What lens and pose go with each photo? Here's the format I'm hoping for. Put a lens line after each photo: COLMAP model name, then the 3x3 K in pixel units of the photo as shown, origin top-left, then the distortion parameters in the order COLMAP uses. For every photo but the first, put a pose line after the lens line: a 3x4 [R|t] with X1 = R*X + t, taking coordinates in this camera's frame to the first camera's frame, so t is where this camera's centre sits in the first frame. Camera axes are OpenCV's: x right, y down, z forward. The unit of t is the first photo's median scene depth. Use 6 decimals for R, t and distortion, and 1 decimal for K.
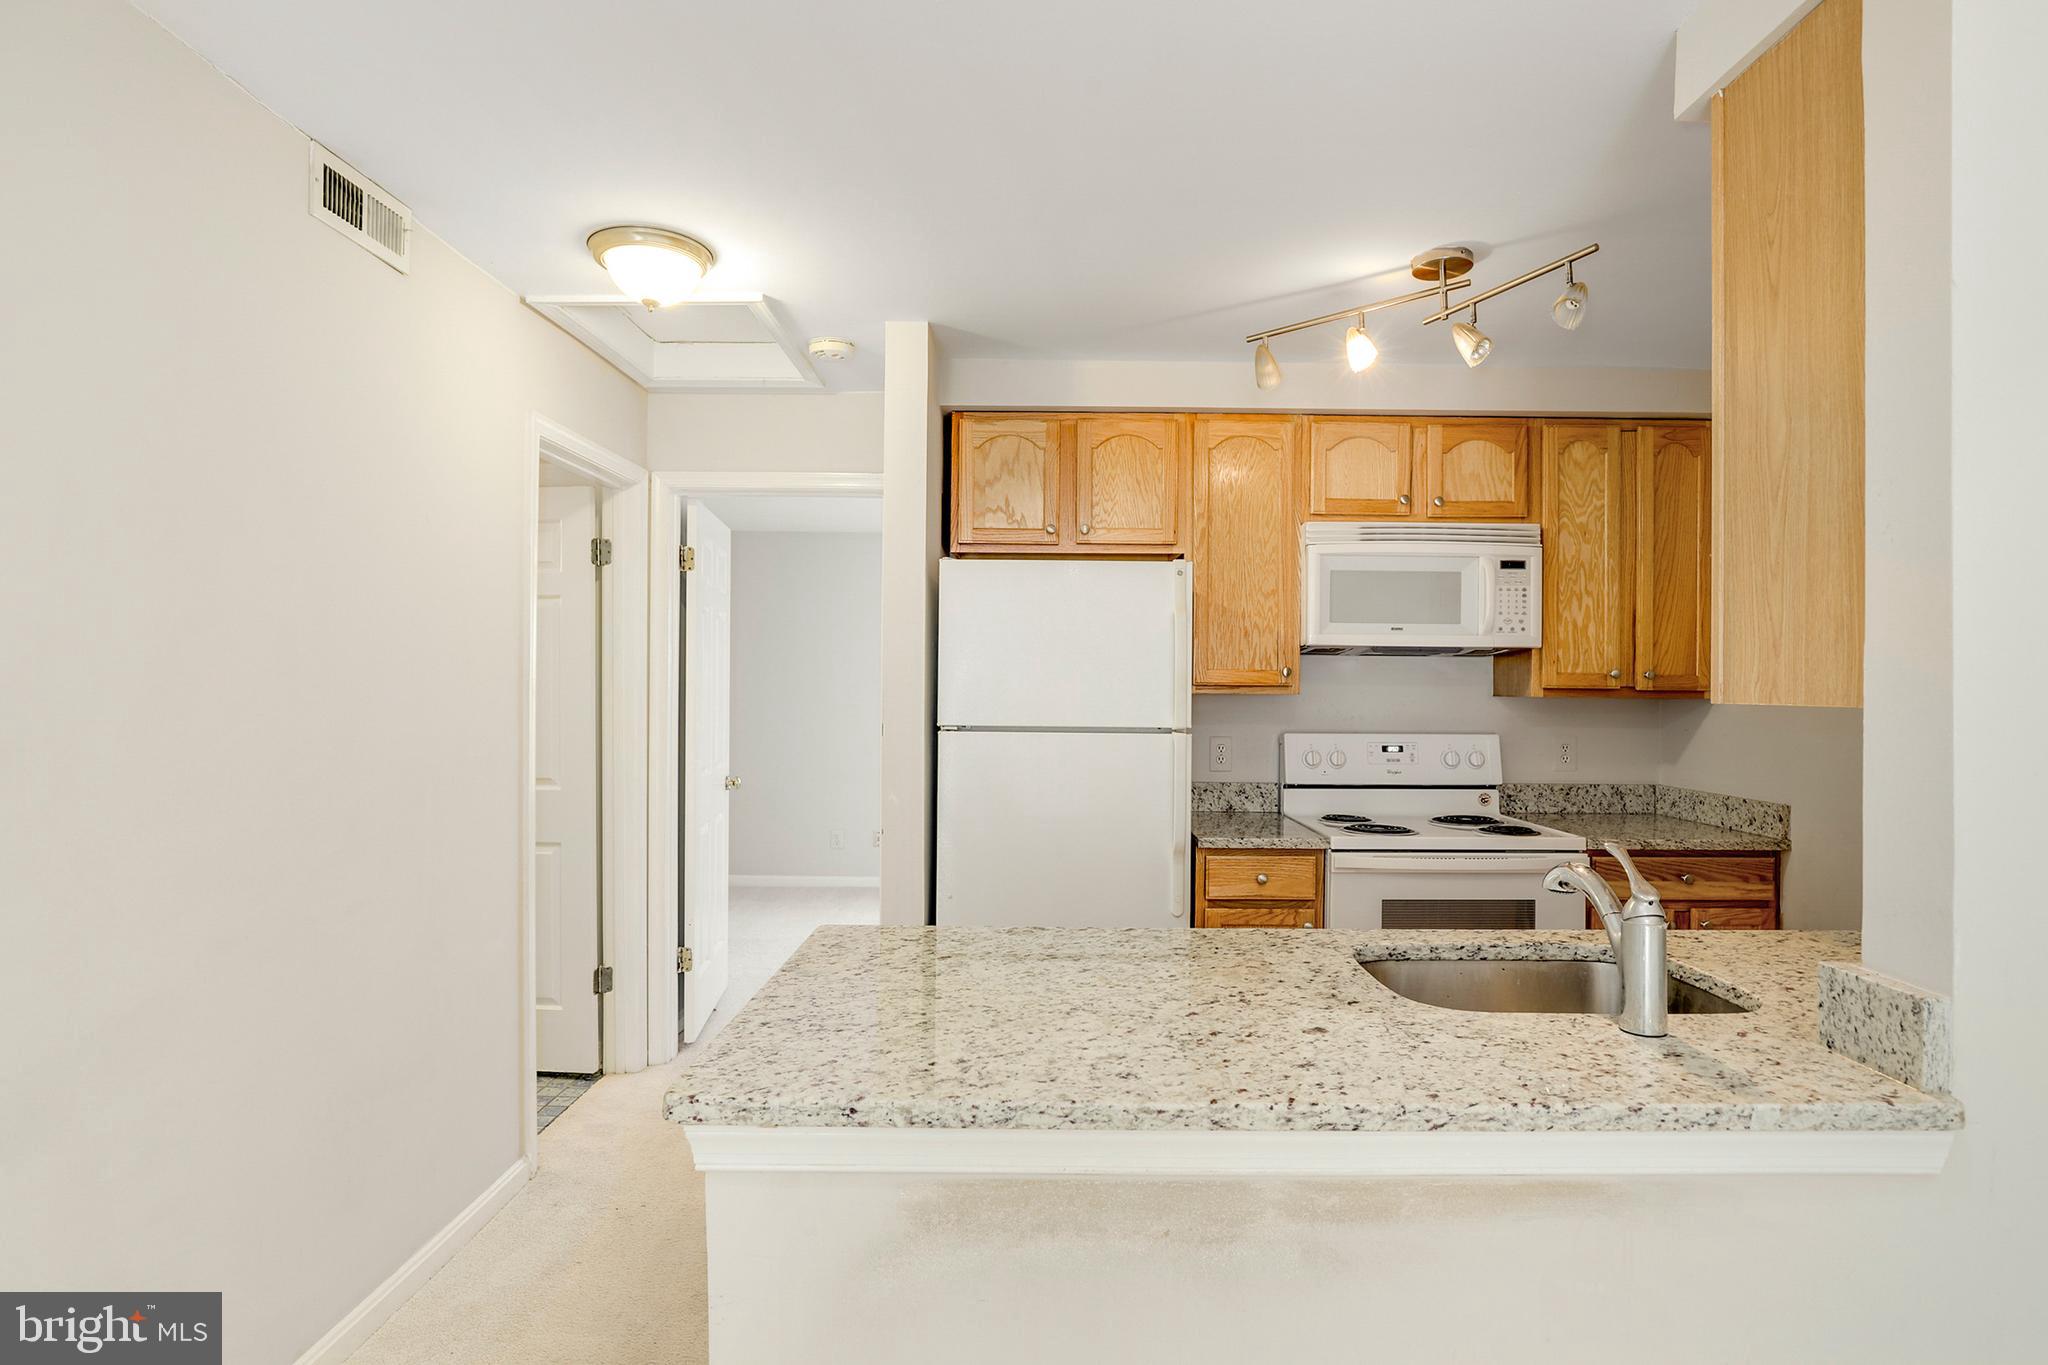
lens RADIAL K [[1026.0, 0, 1039.0], [0, 1026.0, 686.5], [0, 0, 1]] dist [-0.022712, 0.000468]
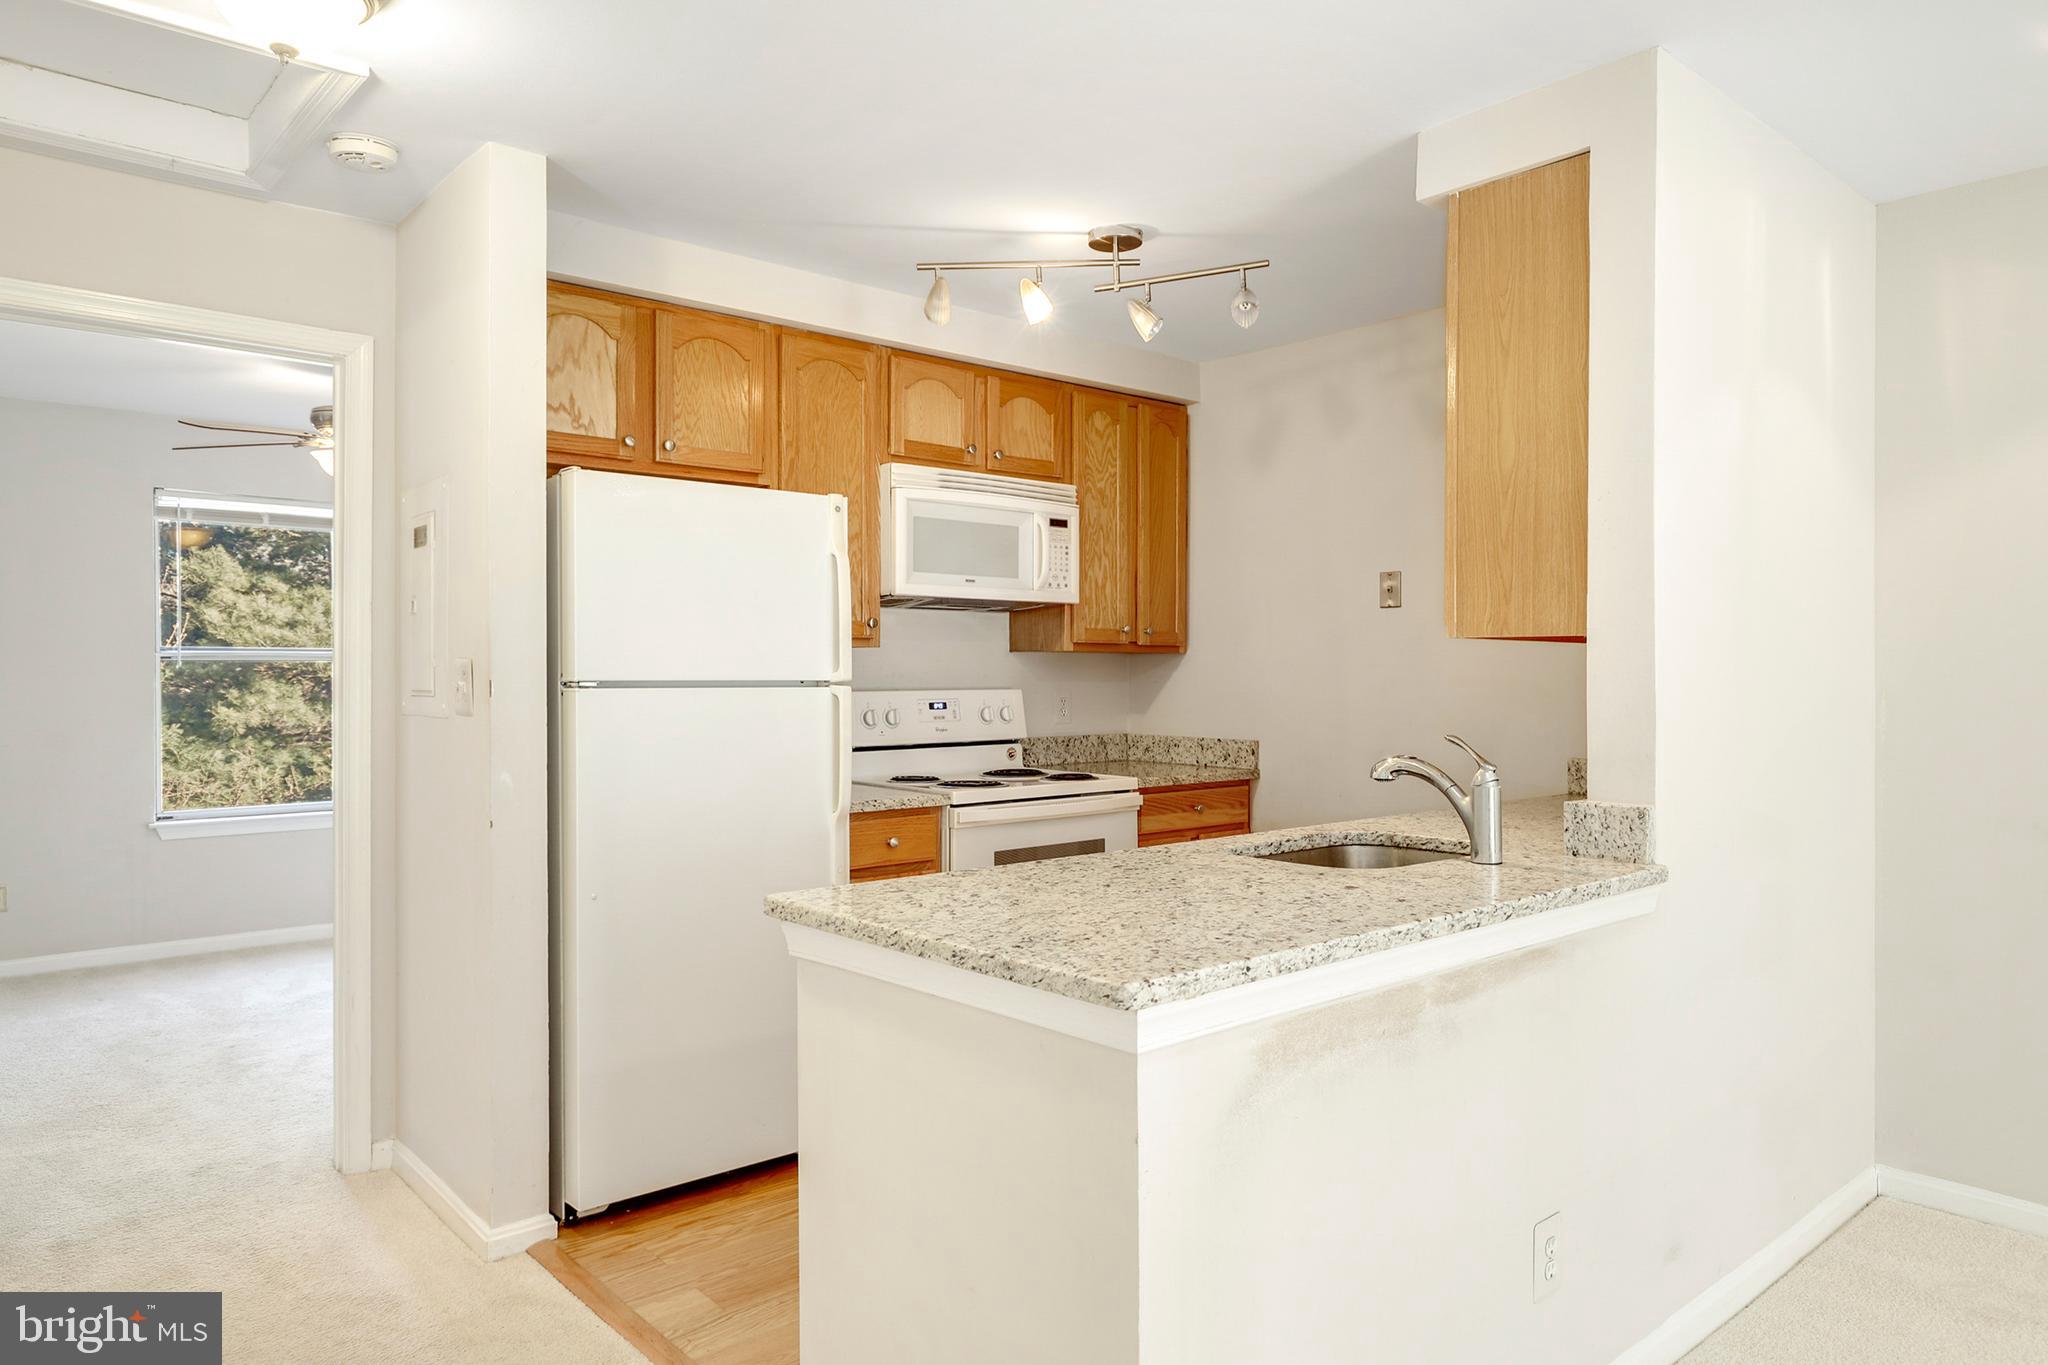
lens RADIAL K [[1307.7, 0, 1039.0], [0, 1307.7, 674.1], [0, 0, 1]] dist [0.002822, 0.000168]
pose [[0.750091, -0.009568, 0.661265, -0.431299], [0.004583, 0.999947, 0.009270, 0.021737], [-0.661319, -0.003922, 0.750095, 0.015605]]
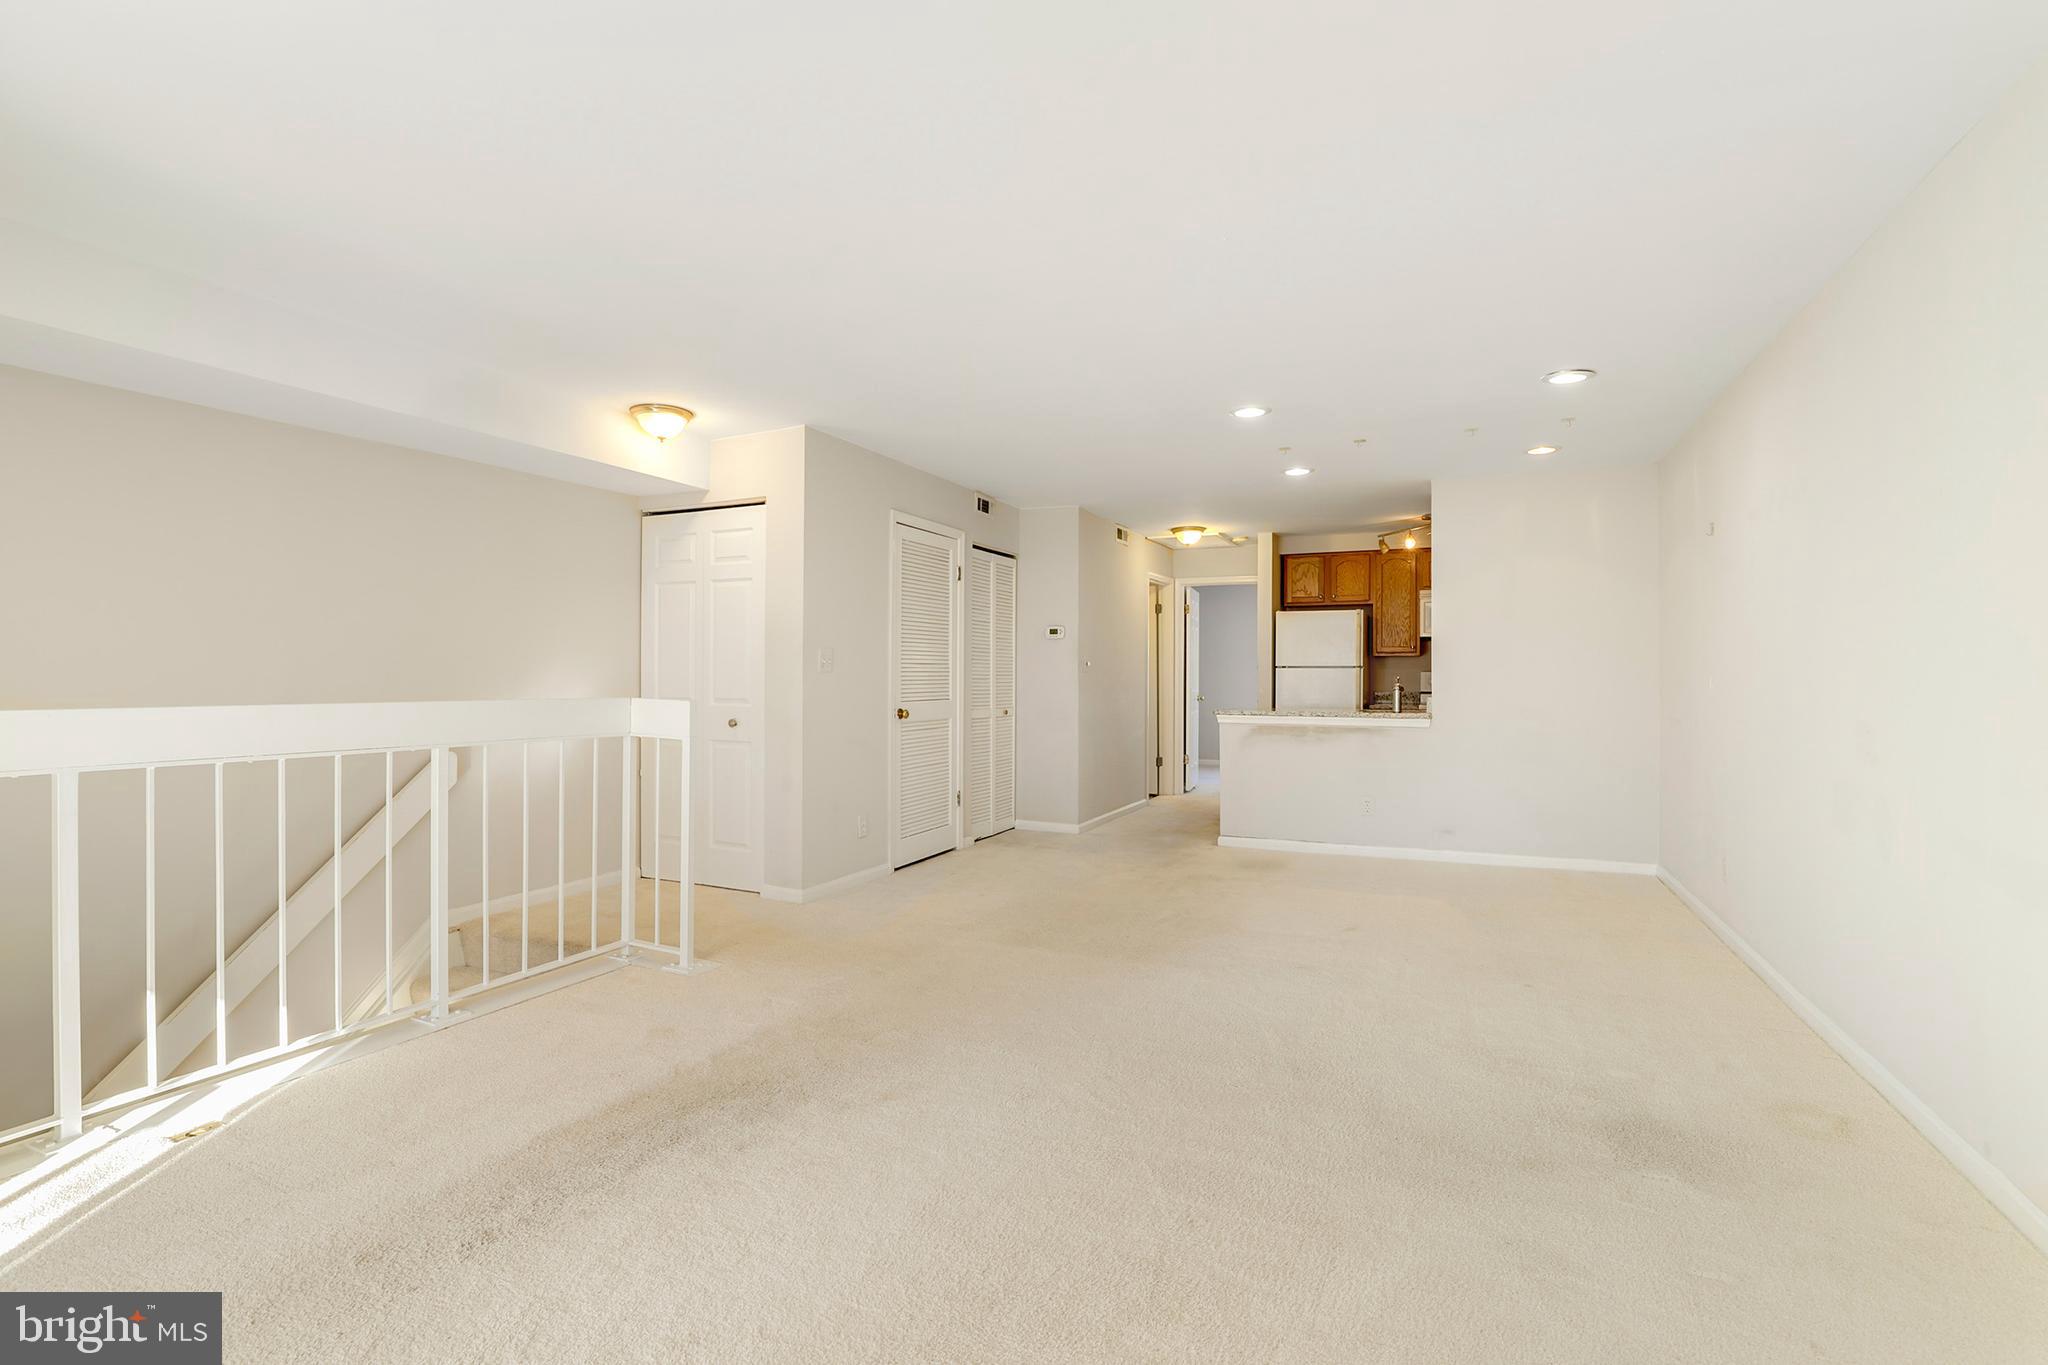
lens RADIAL K [[941.1, 0, 1024.0], [0, 941.1, 682.5], [0, 0, 1]] dist [-0.029925, 0.000093]
pose [[0.908850, -0.002490, -0.417115, 0.338675], [0.004084, 0.999987, 0.002930, 0.065479], [0.417103, -0.004367, 0.908849, -1.621920]]
